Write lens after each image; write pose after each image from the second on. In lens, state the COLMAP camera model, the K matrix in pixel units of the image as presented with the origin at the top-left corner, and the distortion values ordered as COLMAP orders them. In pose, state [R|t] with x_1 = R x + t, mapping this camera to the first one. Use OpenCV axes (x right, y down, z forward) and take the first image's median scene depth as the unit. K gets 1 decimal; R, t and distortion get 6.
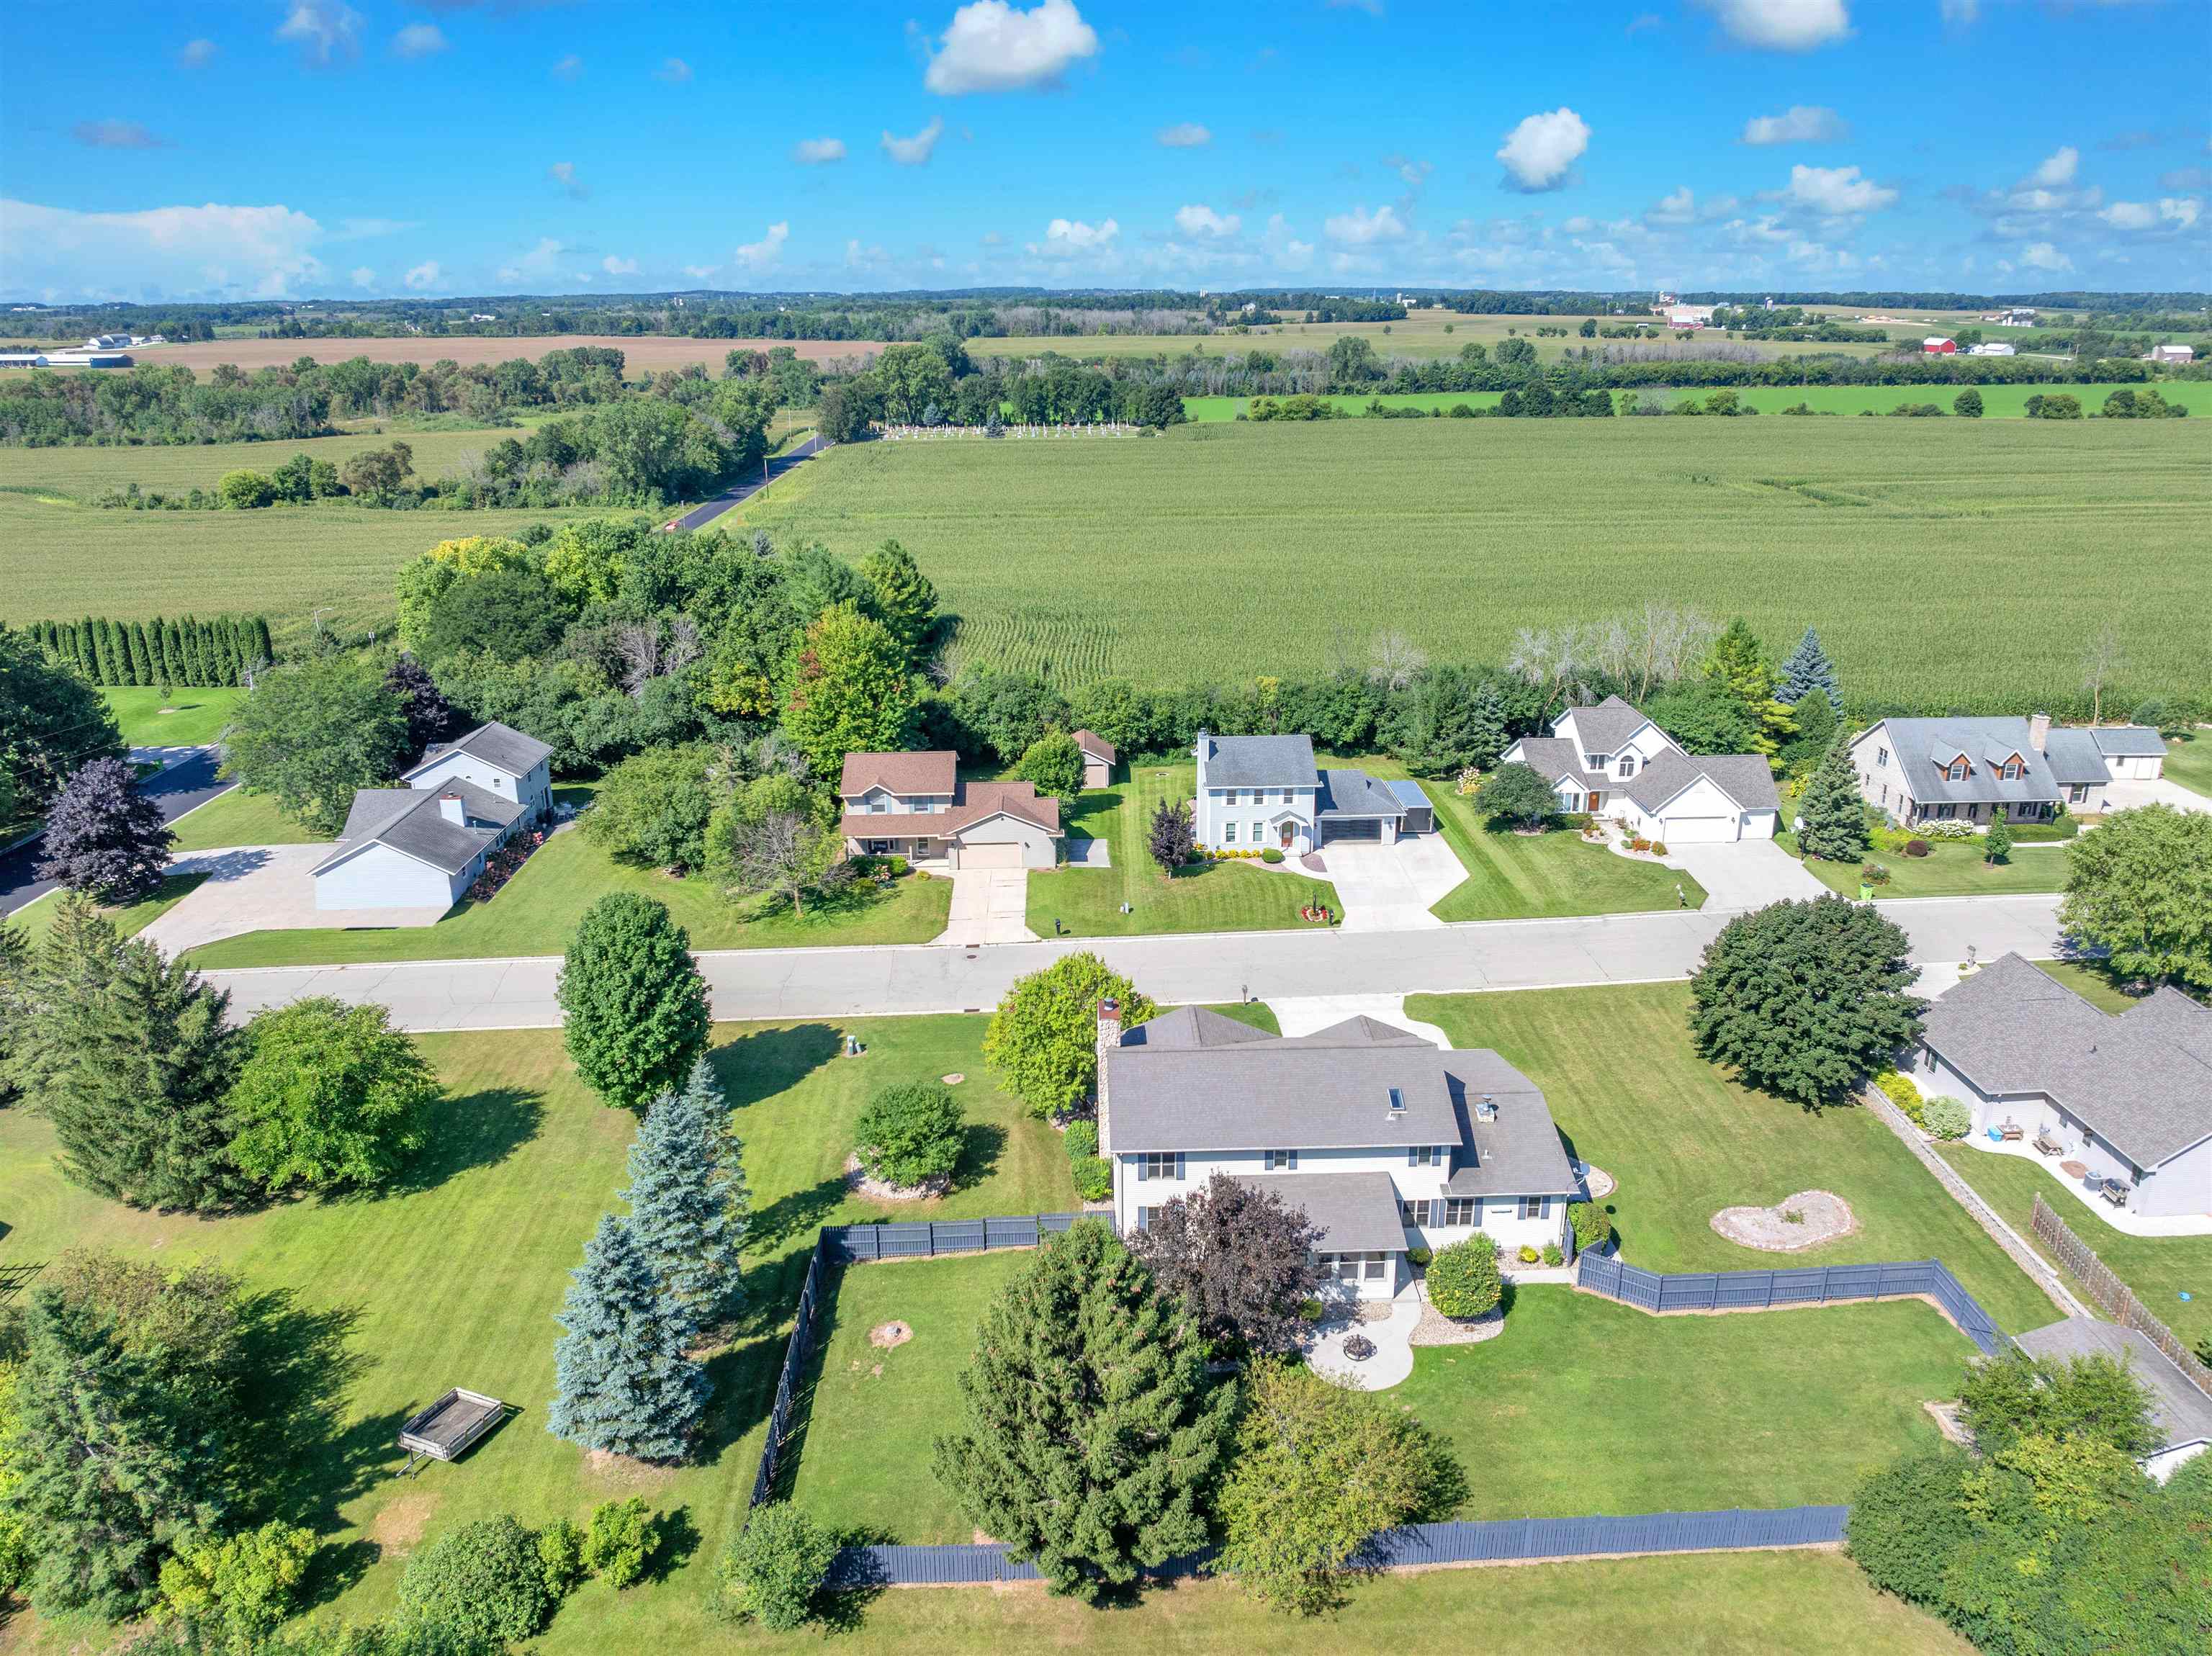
lens RADIAL K [[1557.4, 0, 1106.1], [0, 1557.4, 815.3], [0, 0, 1]] dist [-0.041565, 0.008042]
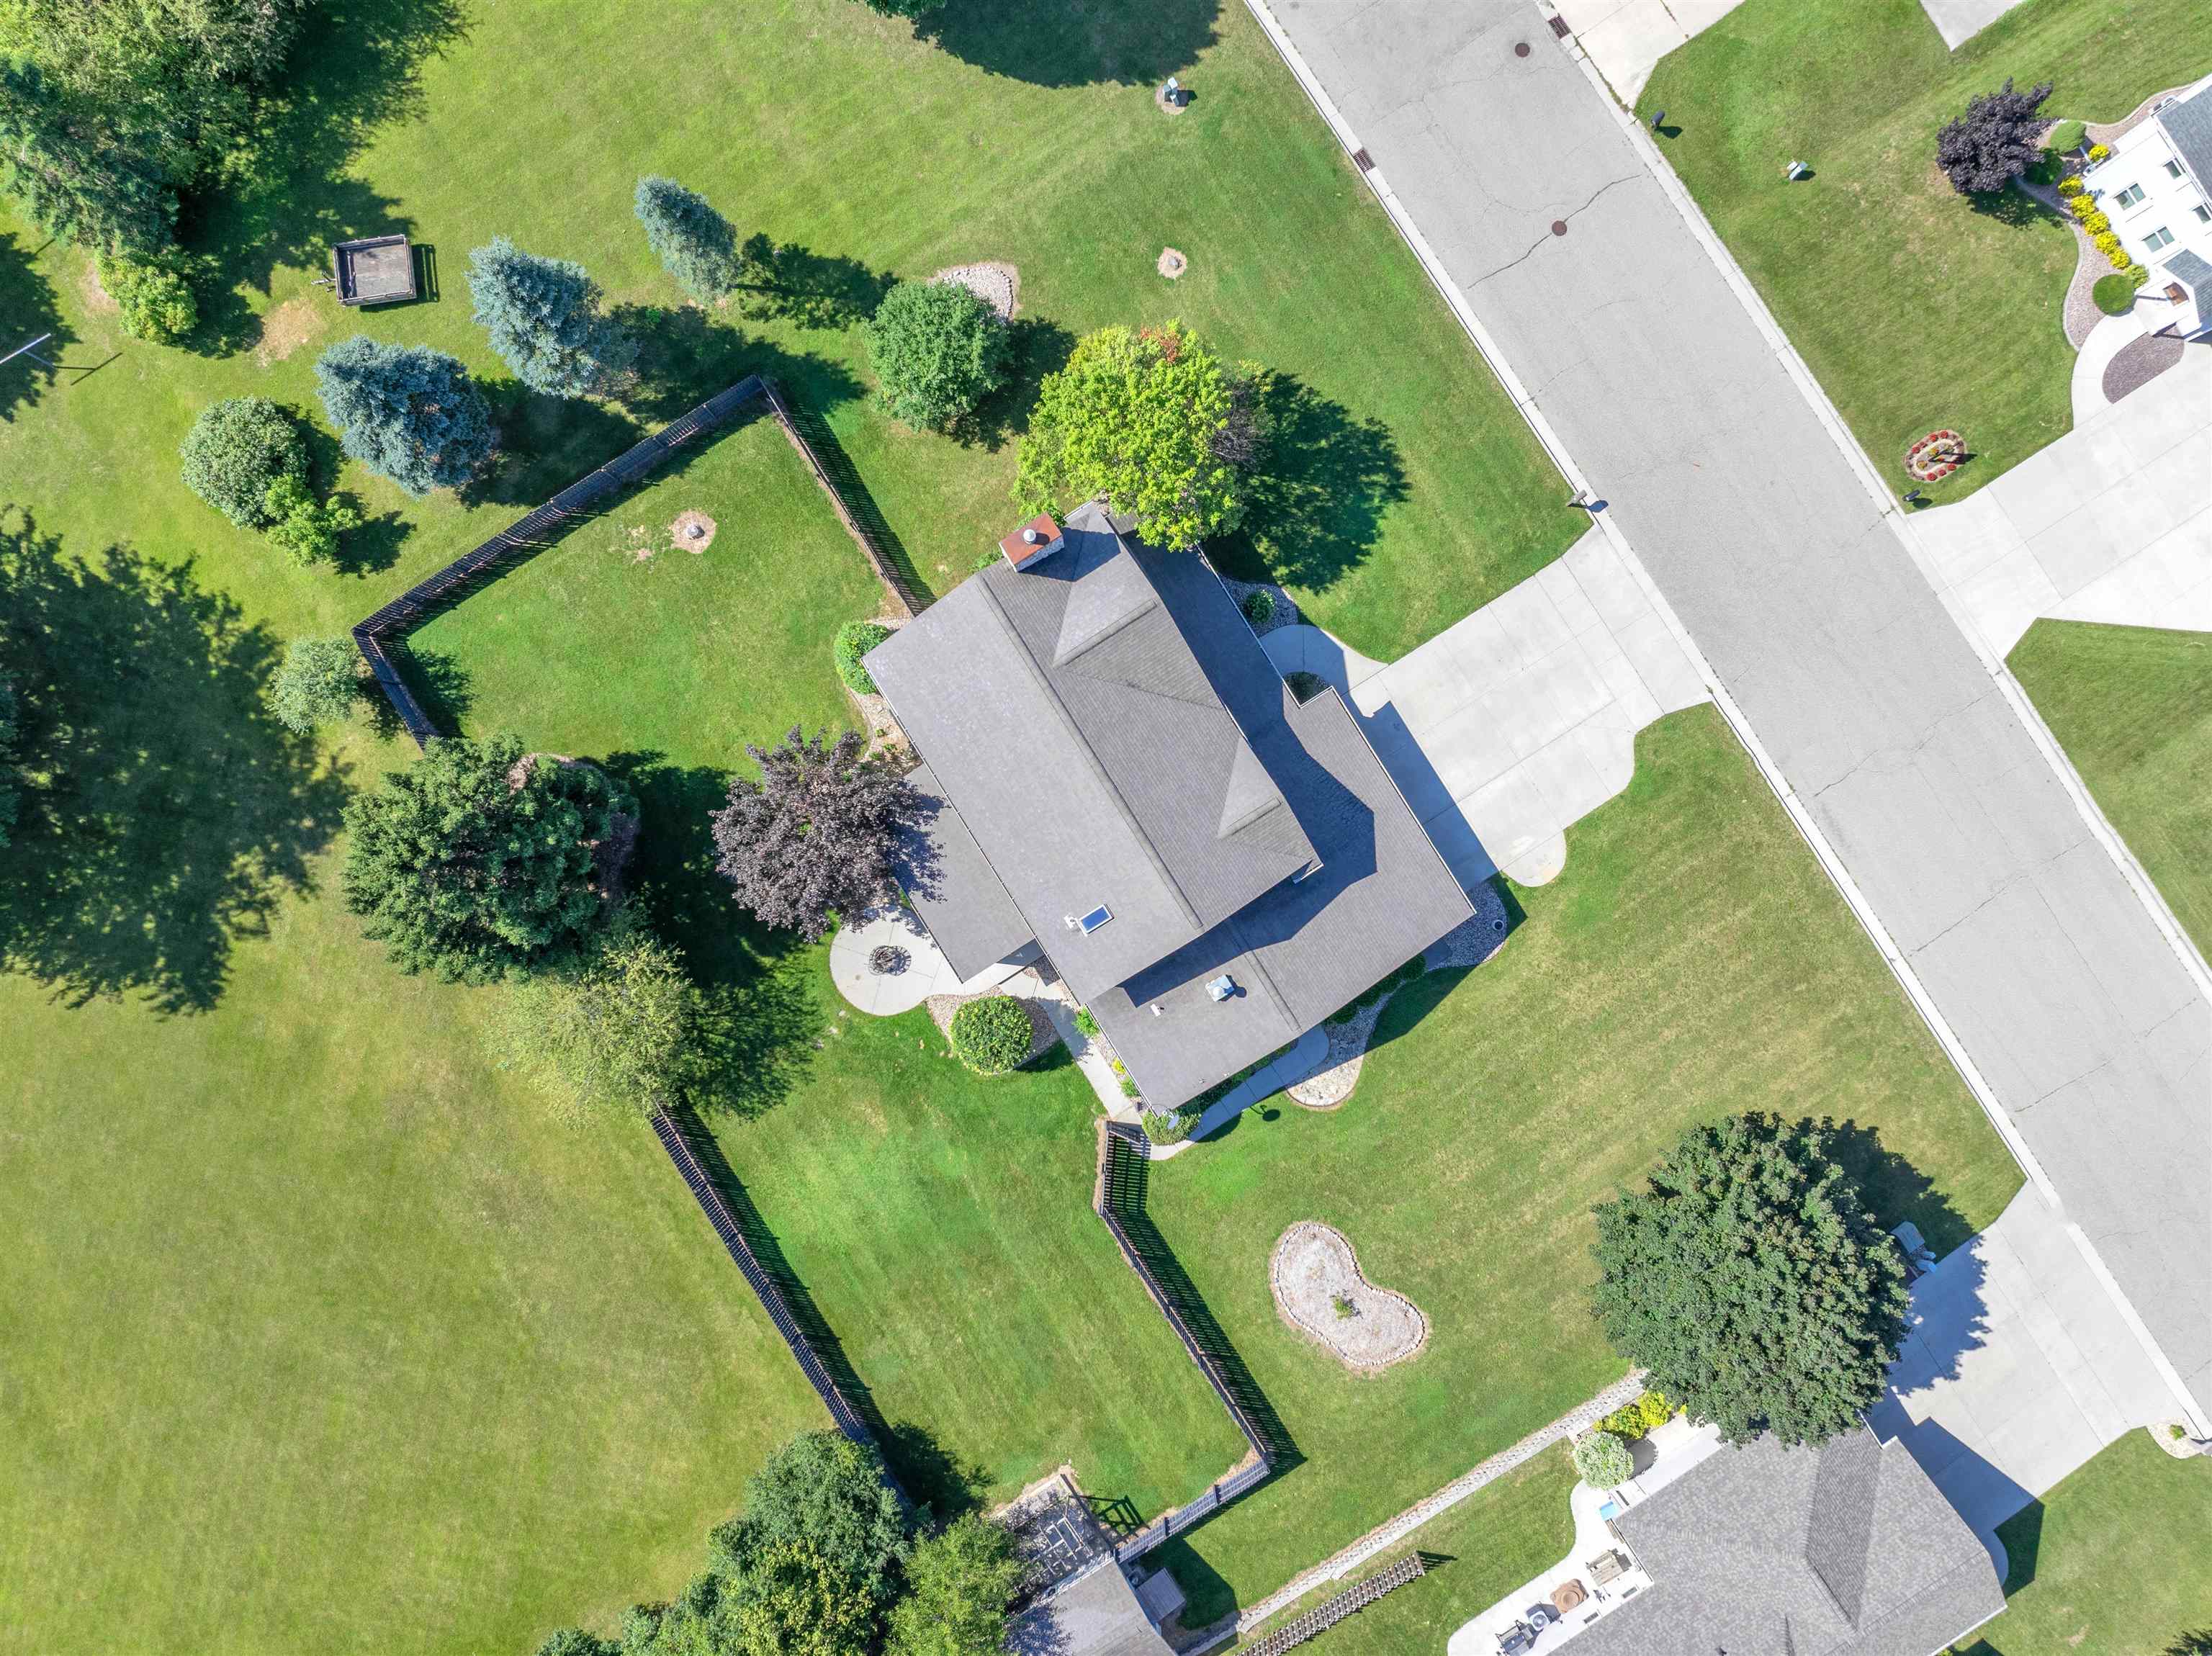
lens RADIAL K [[1557.4, 0, 1126.1], [0, 1557.4, 816.3], [0, 0, 1]] dist [-0.041565, 0.008042]
pose [[0.511246, 0.859427, -0.003686, 0.135495], [-0.272016, 0.165879, 0.947888, -0.542306], [0.815251, -0.483601, 0.318583, 0.696398]]
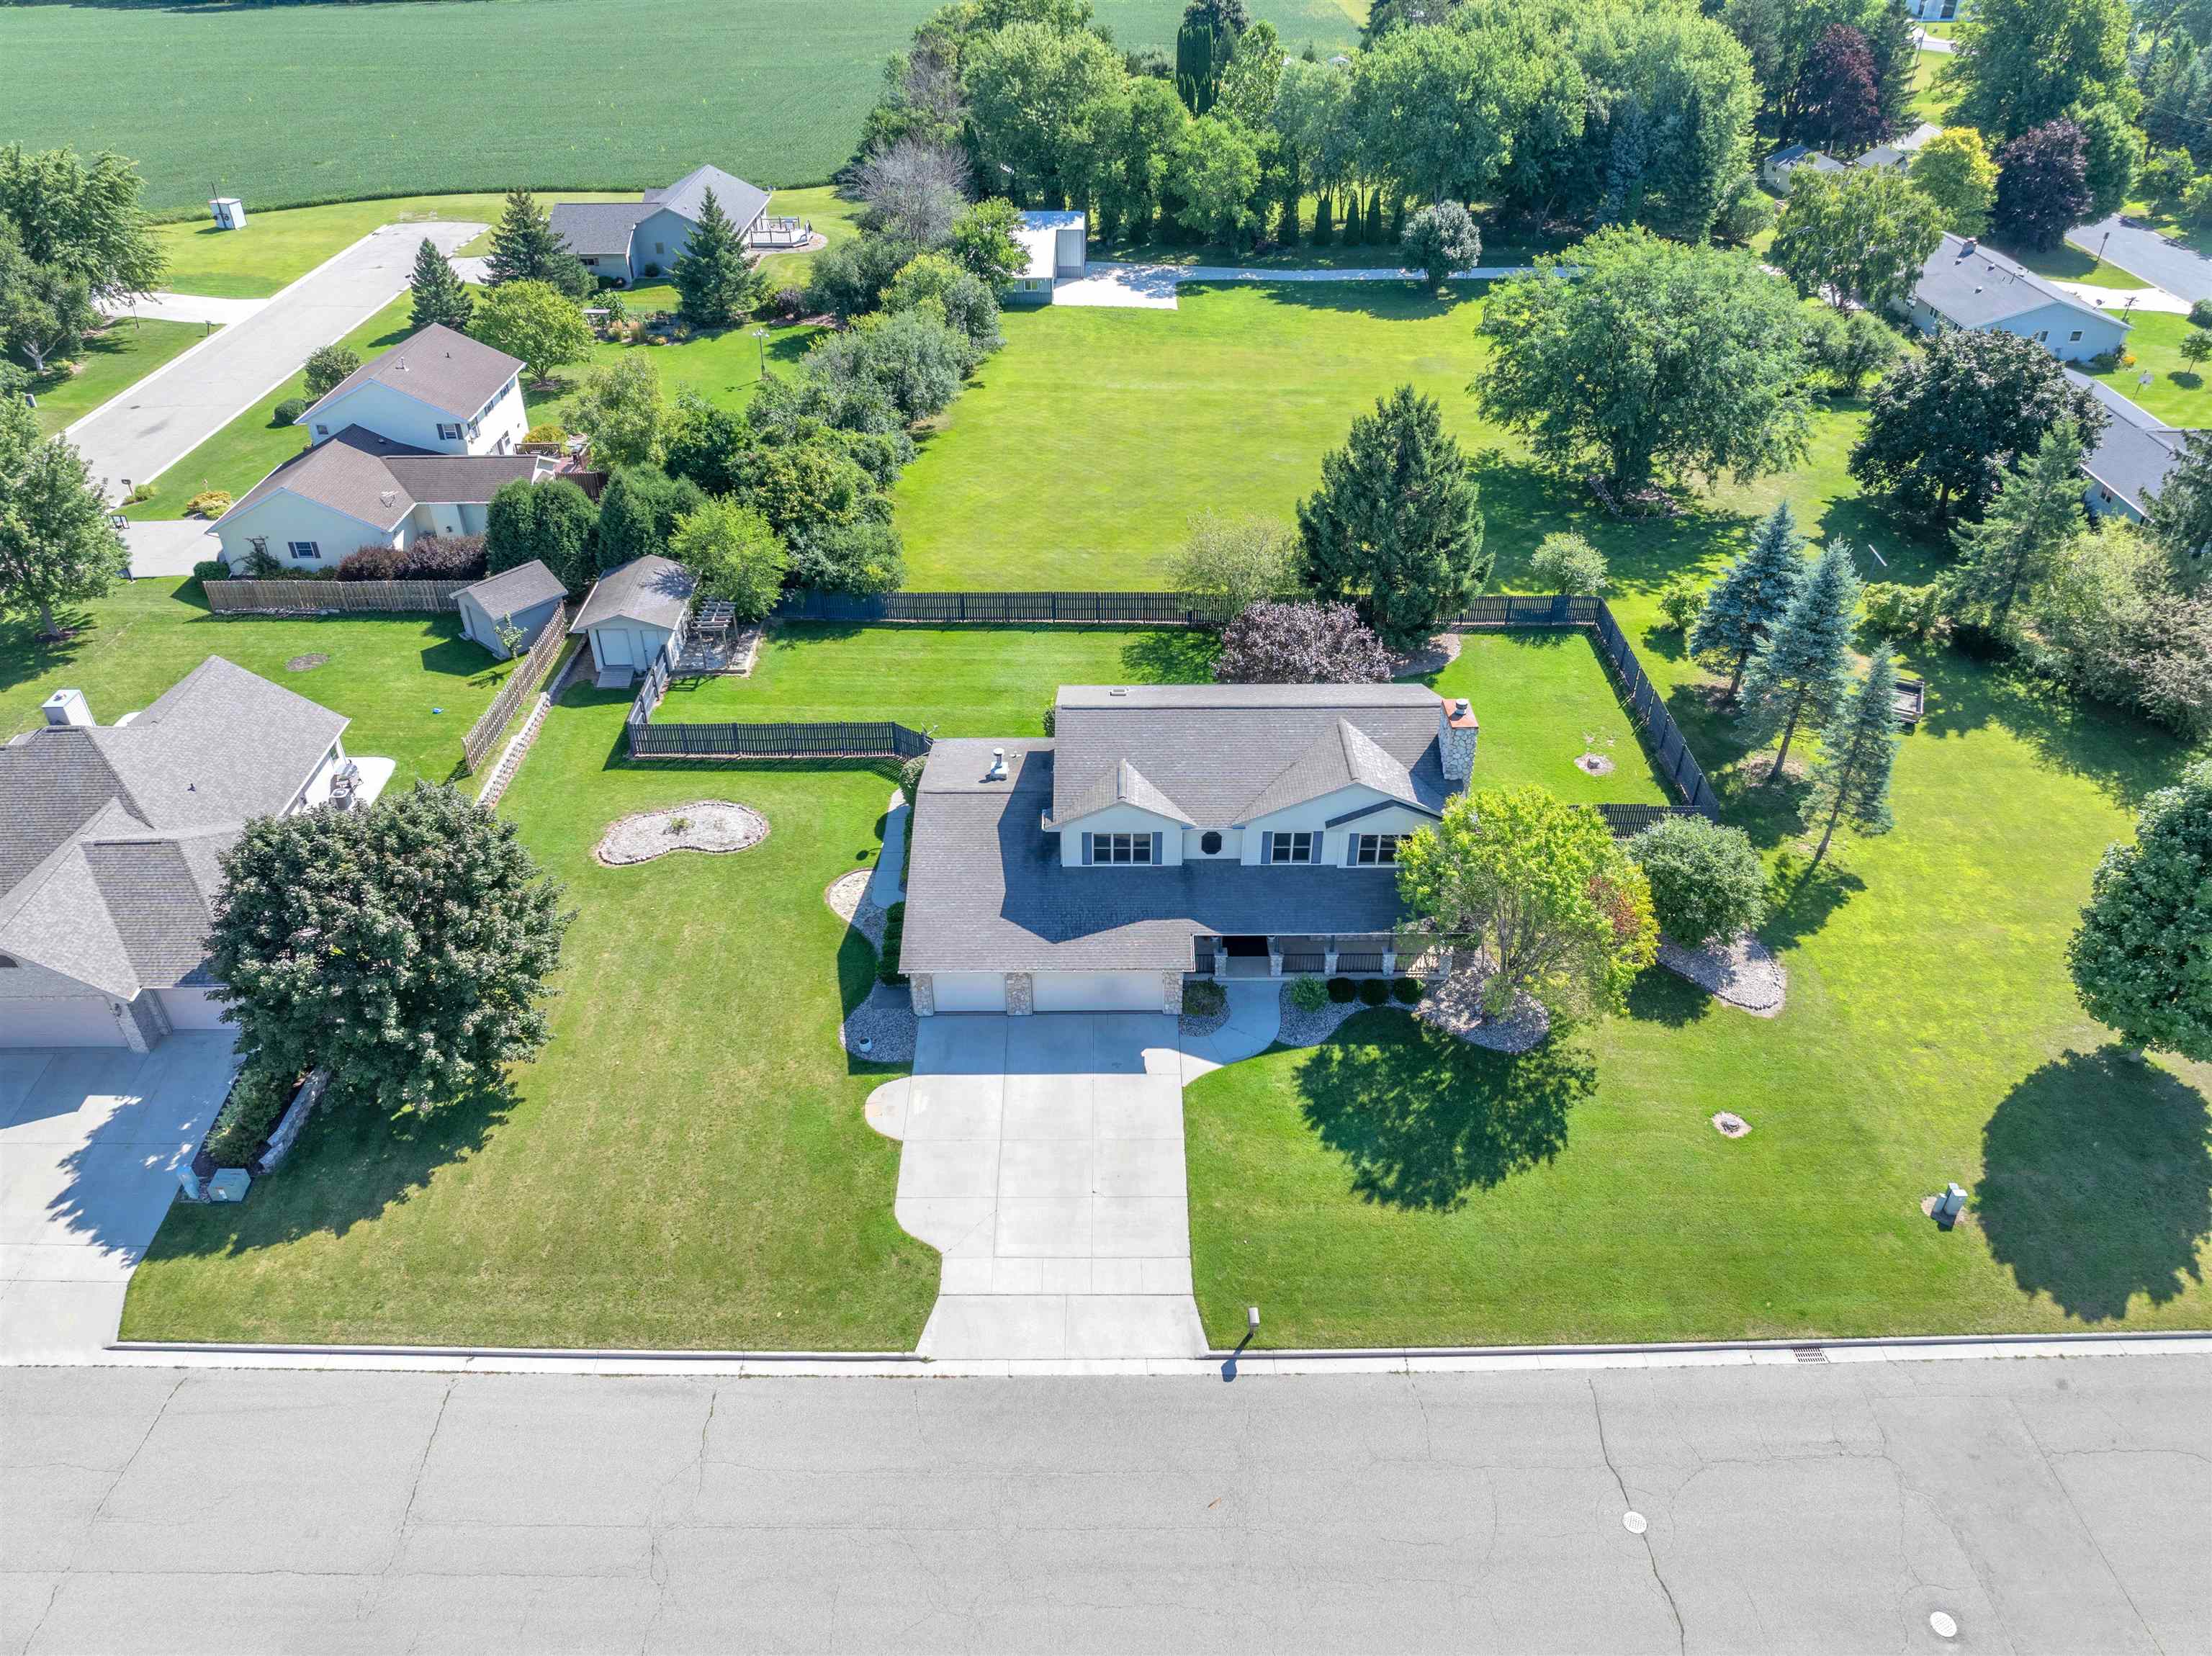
lens RADIAL K [[1557.4, 0, 1115.8], [0, 1557.4, 819.5], [0, 0, 1]] dist [-0.041565, 0.008042]
pose [[-0.999735, -0.004889, 0.022491, 0.149889], [0.015071, 0.599511, 0.800224, -0.447840], [-0.017396, 0.800351, -0.599279, 1.434404]]
